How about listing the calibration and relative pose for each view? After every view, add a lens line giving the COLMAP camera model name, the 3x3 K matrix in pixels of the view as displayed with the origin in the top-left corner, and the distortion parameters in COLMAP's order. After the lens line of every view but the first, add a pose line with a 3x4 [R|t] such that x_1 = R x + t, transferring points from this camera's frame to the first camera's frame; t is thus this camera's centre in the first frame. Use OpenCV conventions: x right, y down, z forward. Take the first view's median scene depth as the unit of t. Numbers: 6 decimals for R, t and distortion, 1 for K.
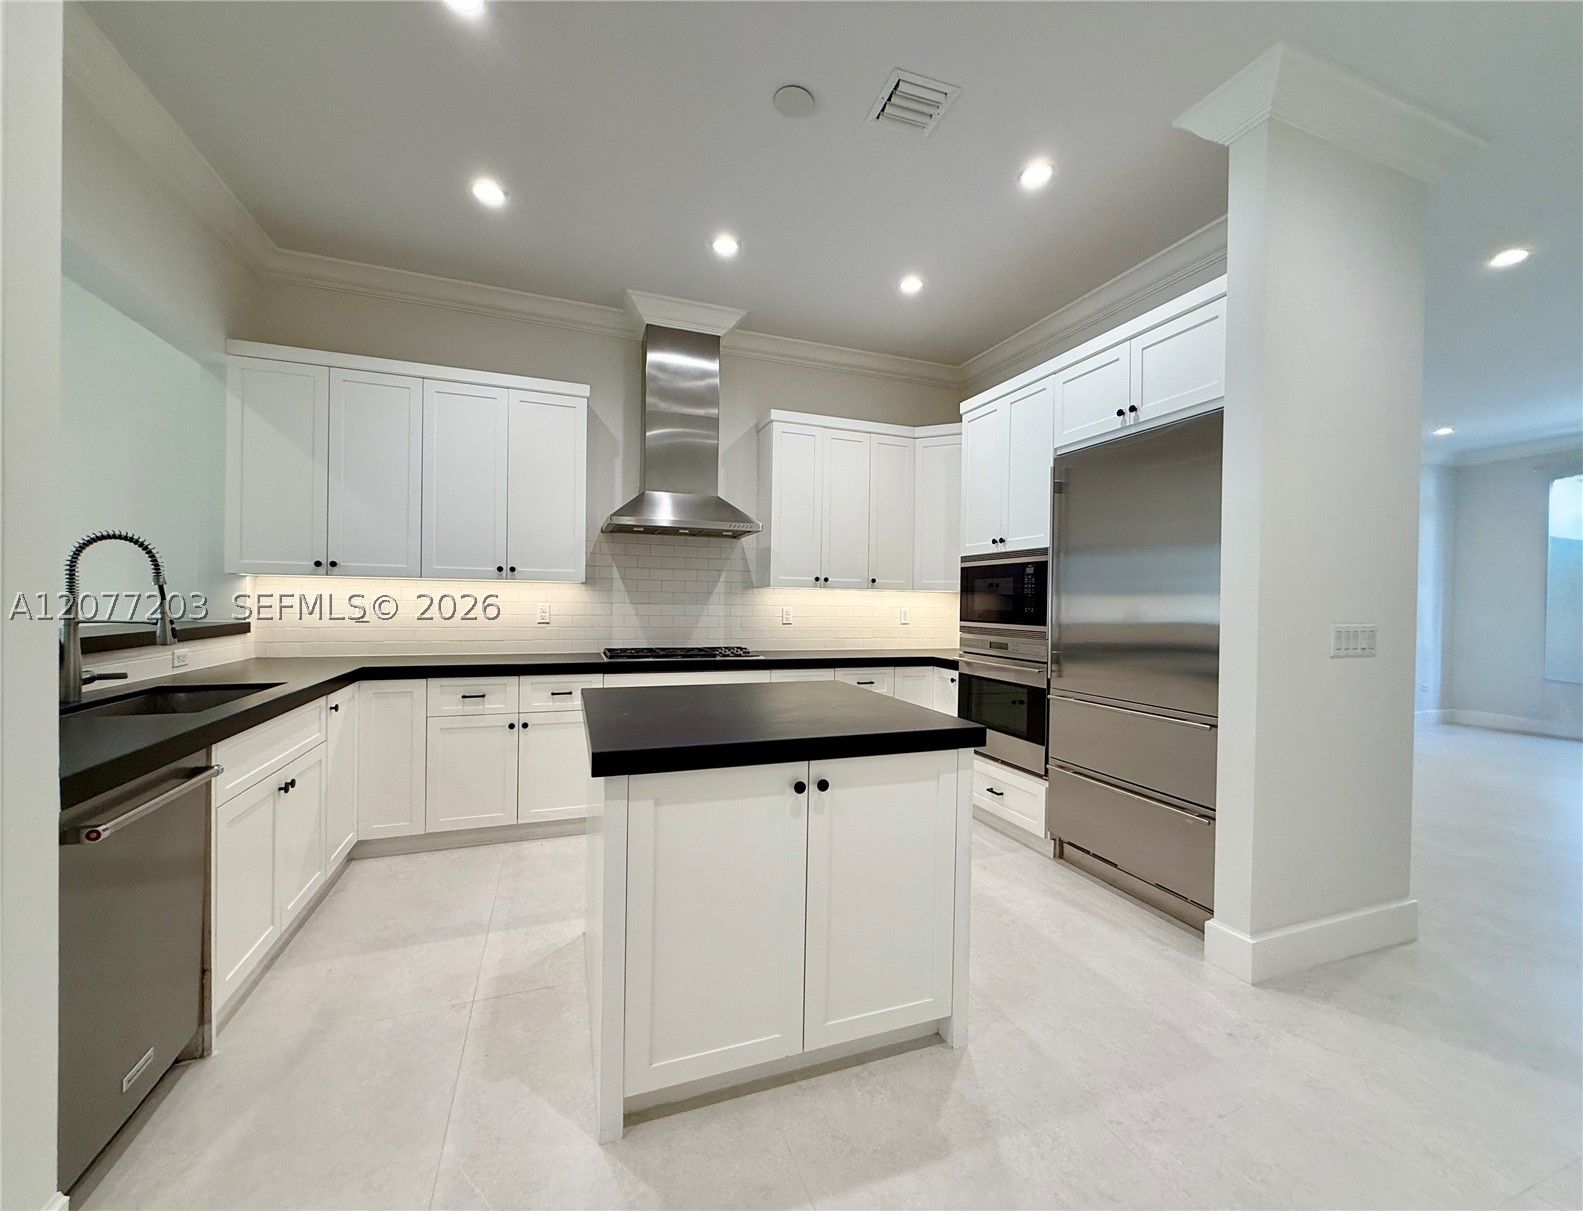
lens RADIAL K [[648.5, 0, 791.5], [0, 648.5, 605.5], [0, 0, 1]] dist [0.000272, 0.000089]
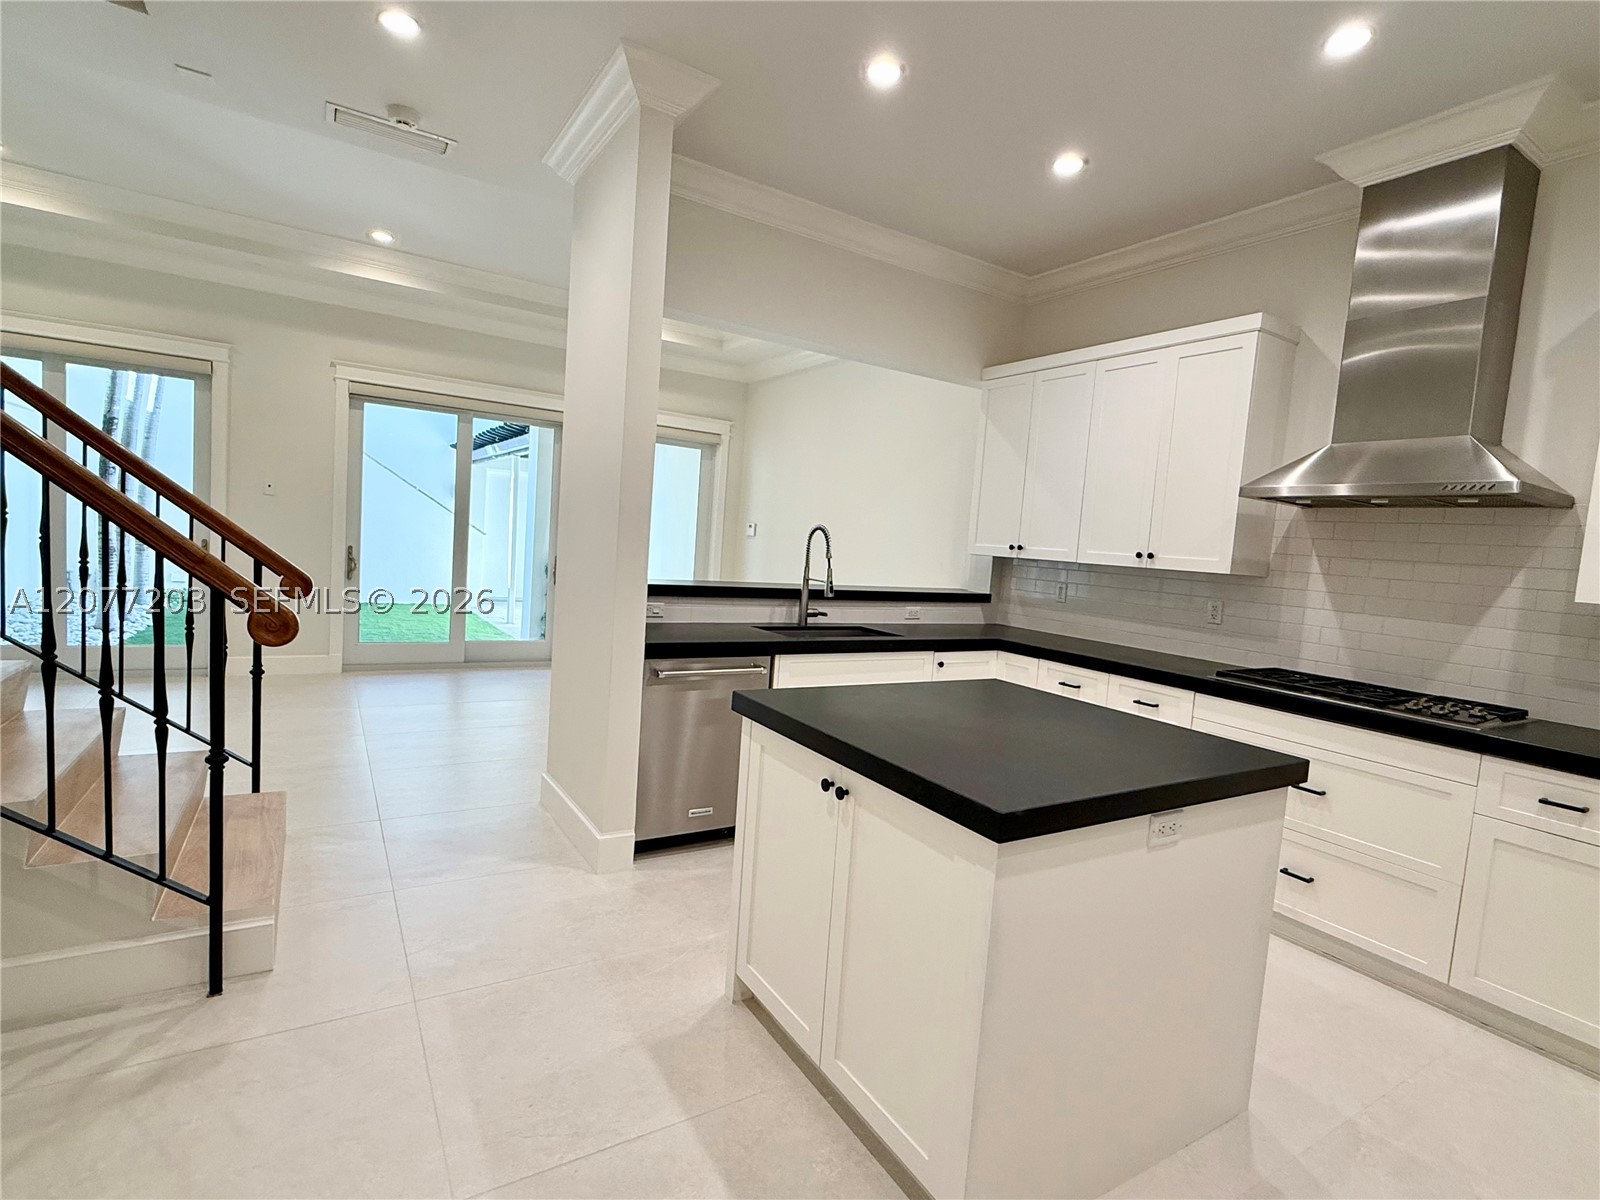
lens RADIAL K [[776.1, 0, 800.0], [0, 776.1, 600.0], [0, 0, 1]] dist [0.002008, 0.000268]
pose [[0.196947, 0.076131, -0.977454, 0.508259], [-0.075362, 0.995206, 0.062329, -0.026397], [0.977513, 0.061388, 0.201740, 0.332176]]
